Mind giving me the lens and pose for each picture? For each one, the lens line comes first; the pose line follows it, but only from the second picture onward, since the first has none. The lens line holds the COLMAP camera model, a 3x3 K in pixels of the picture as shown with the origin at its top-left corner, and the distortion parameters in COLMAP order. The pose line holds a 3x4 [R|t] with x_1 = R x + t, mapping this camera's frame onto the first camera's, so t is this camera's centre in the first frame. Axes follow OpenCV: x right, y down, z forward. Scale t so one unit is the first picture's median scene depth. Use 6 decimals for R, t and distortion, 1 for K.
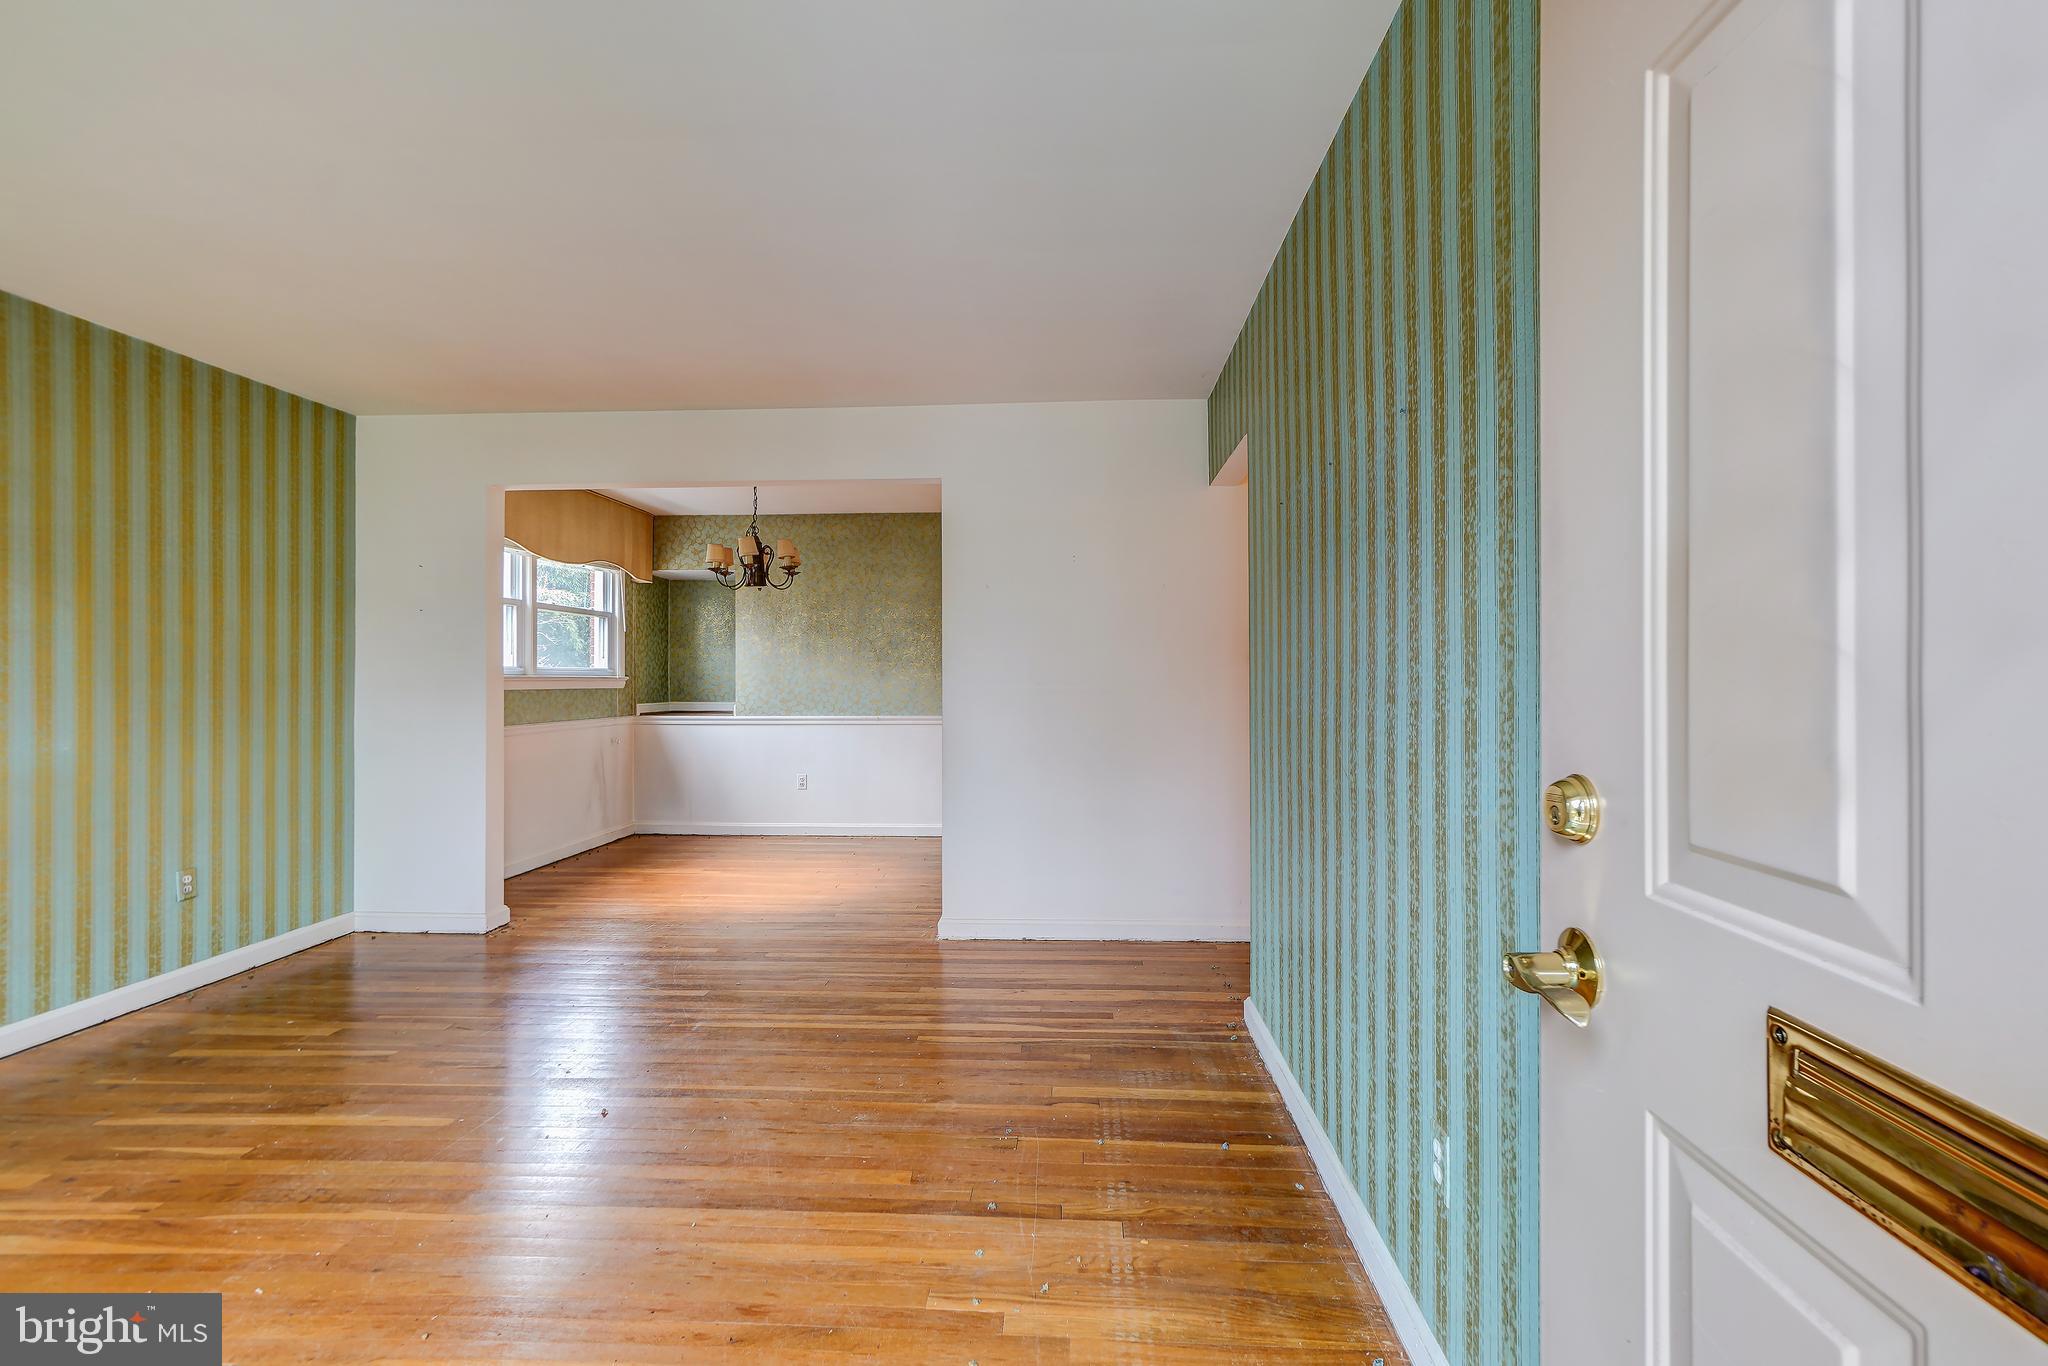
lens RADIAL K [[896.4, 0, 1033.8], [0, 896.4, 676.3], [0, 0, 1]] dist [0.002526, 0.006586]
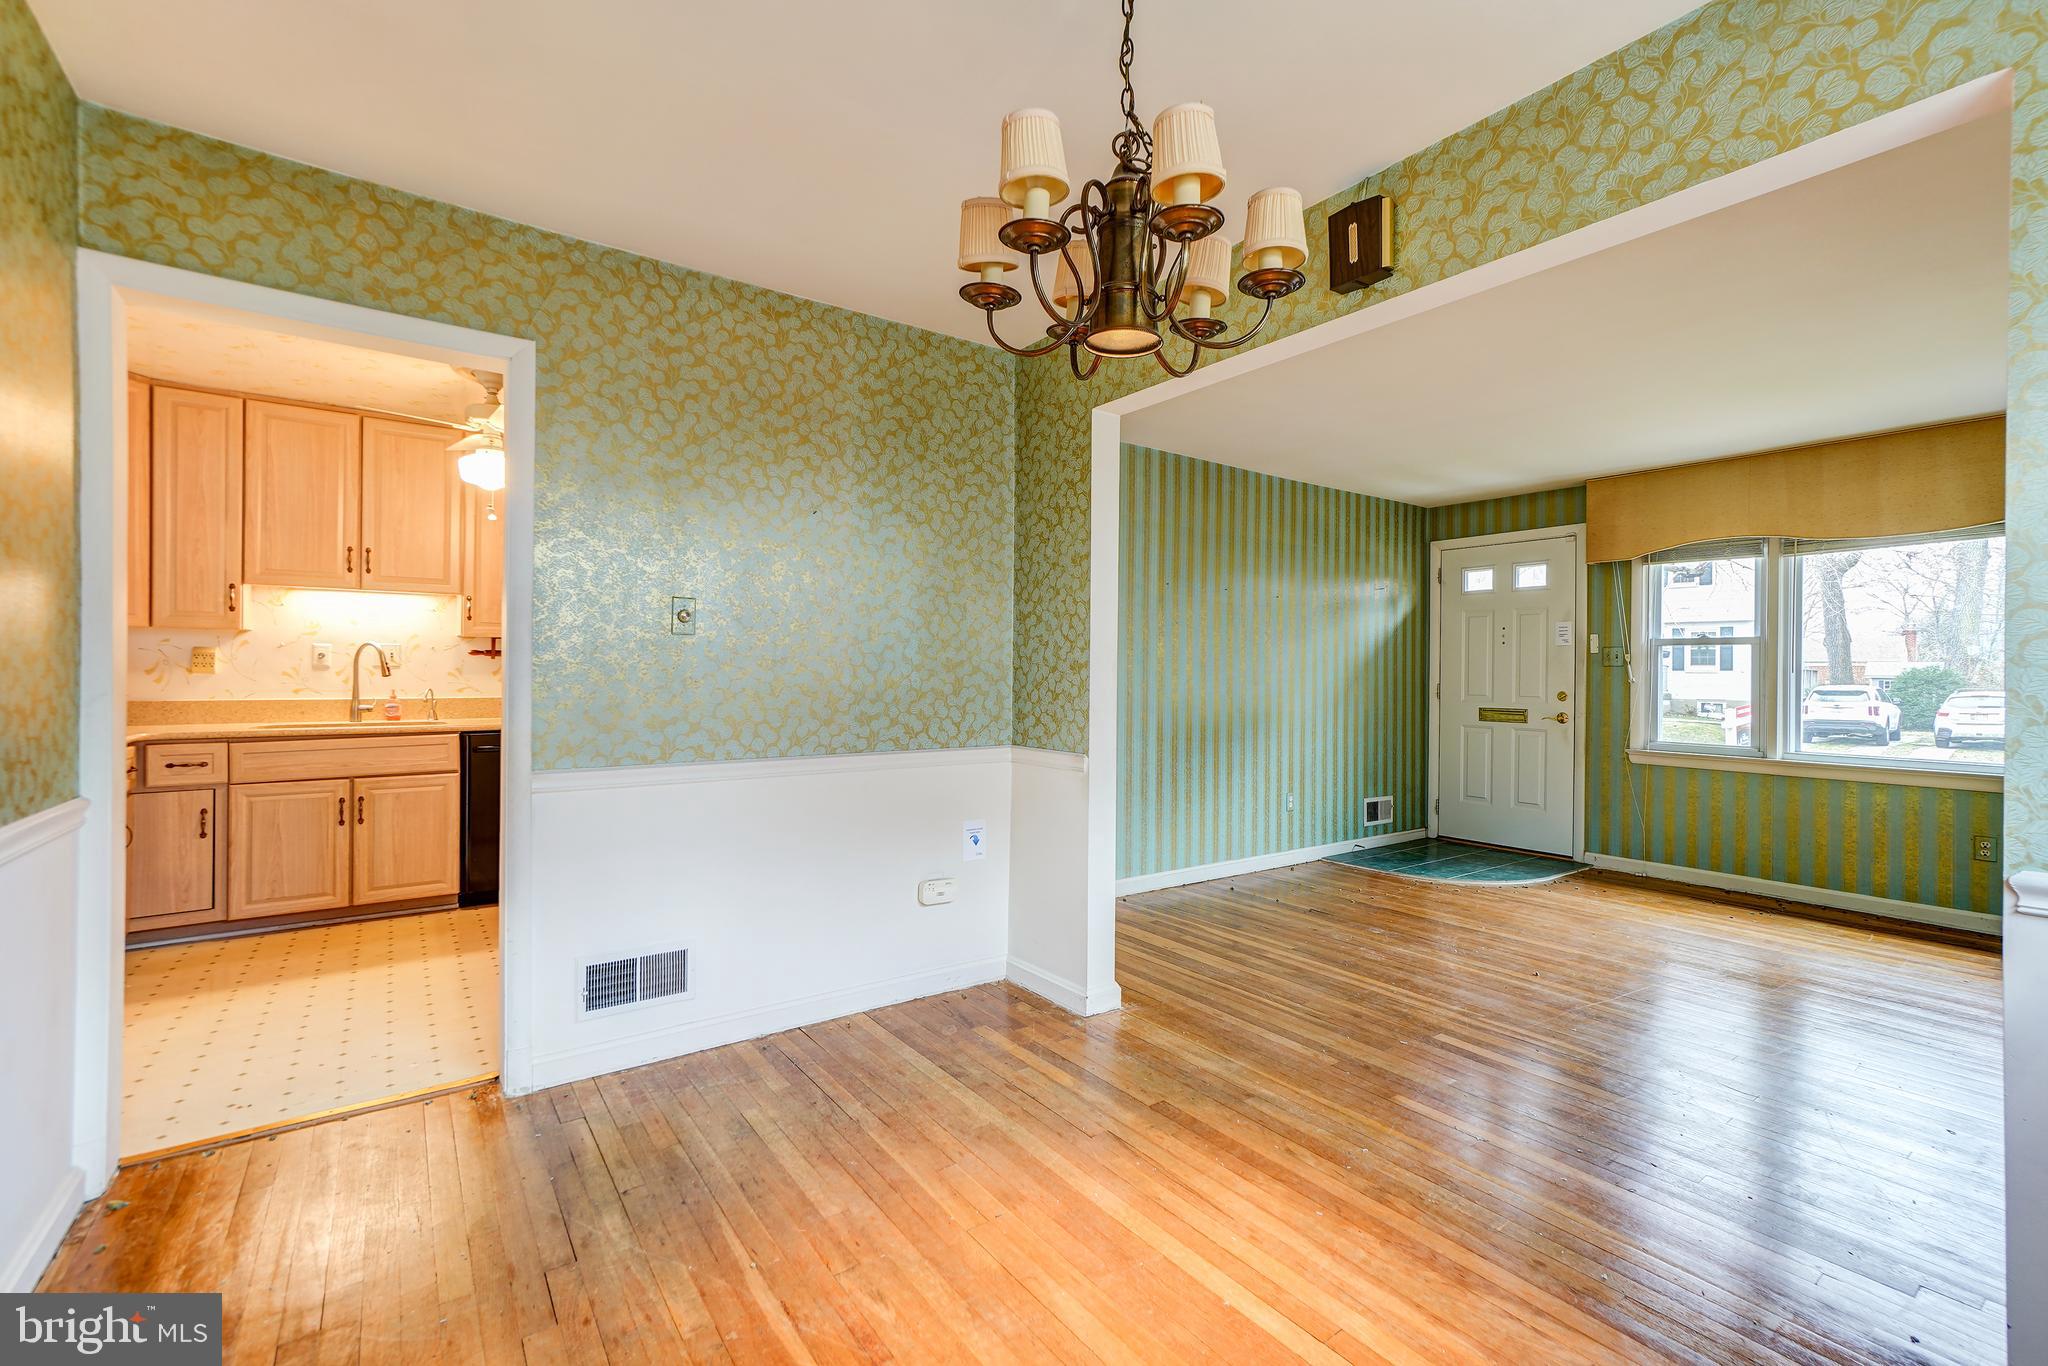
lens RADIAL K [[896.4, 0, 1040.4], [0, 896.4, 667.7], [0, 0, 1]] dist [0.002526, 0.006586]
pose [[-0.635454, 0.003531, 0.772131, -0.862548], [-0.006466, 0.999930, -0.009894, 0.008060], [-0.772112, -0.011280, -0.635387, 2.015760]]
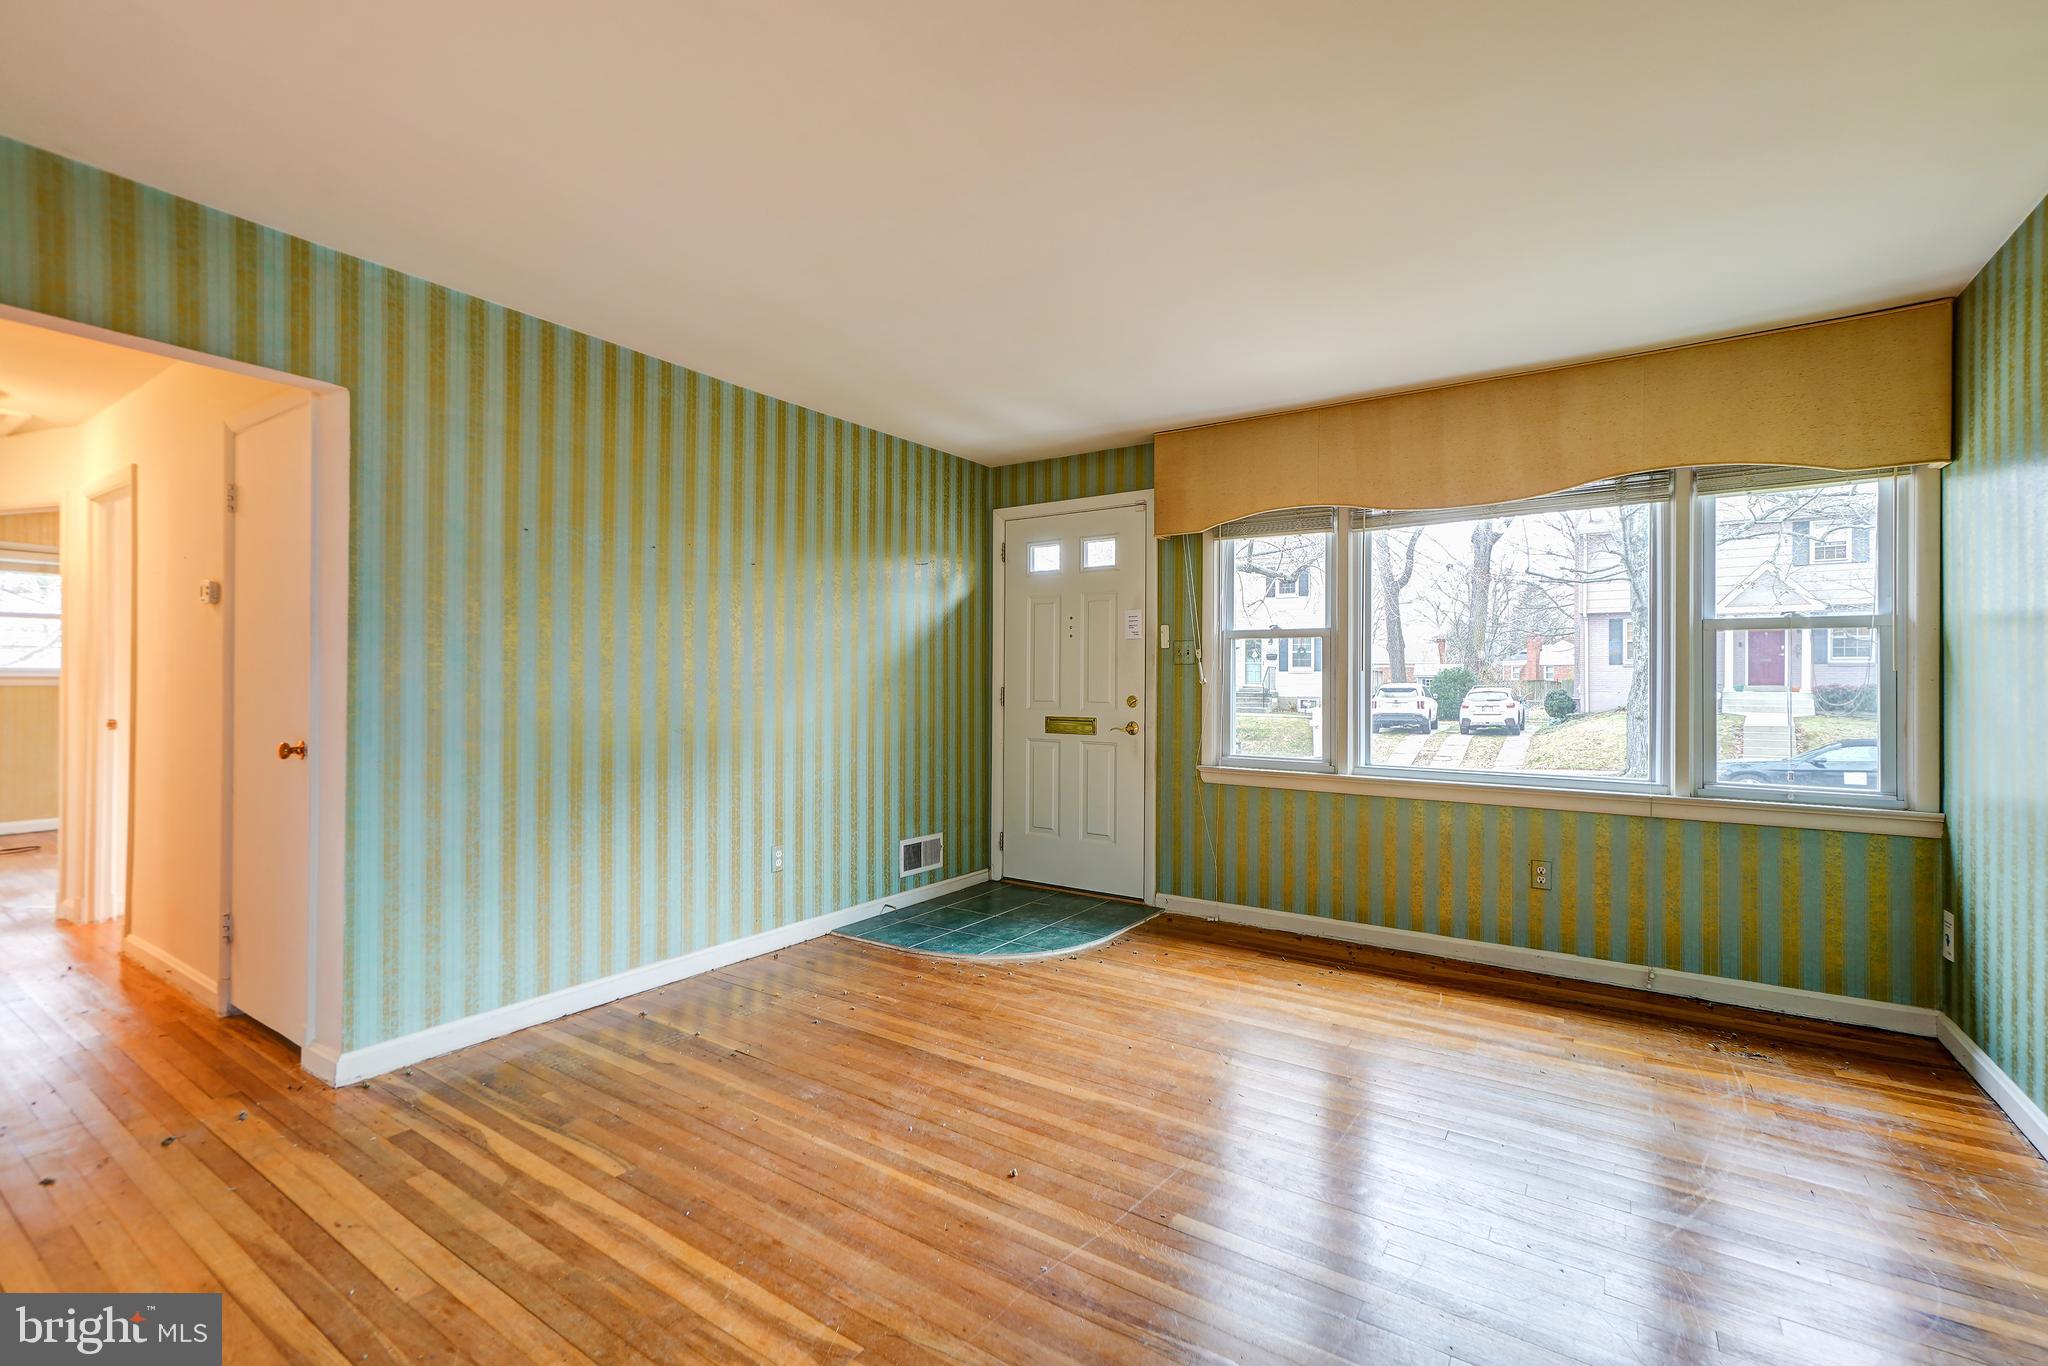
lens RADIAL K [[896.4, 0, 1025.0], [0, 896.4, 672.3], [0, 0, 1]] dist [0.002526, 0.006586]
pose [[-0.852788, 0.005455, 0.522229, -0.746611], [0.000710, 0.999957, -0.009285, 0.006396], [-0.522257, -0.007548, -0.852755, 1.376481]]
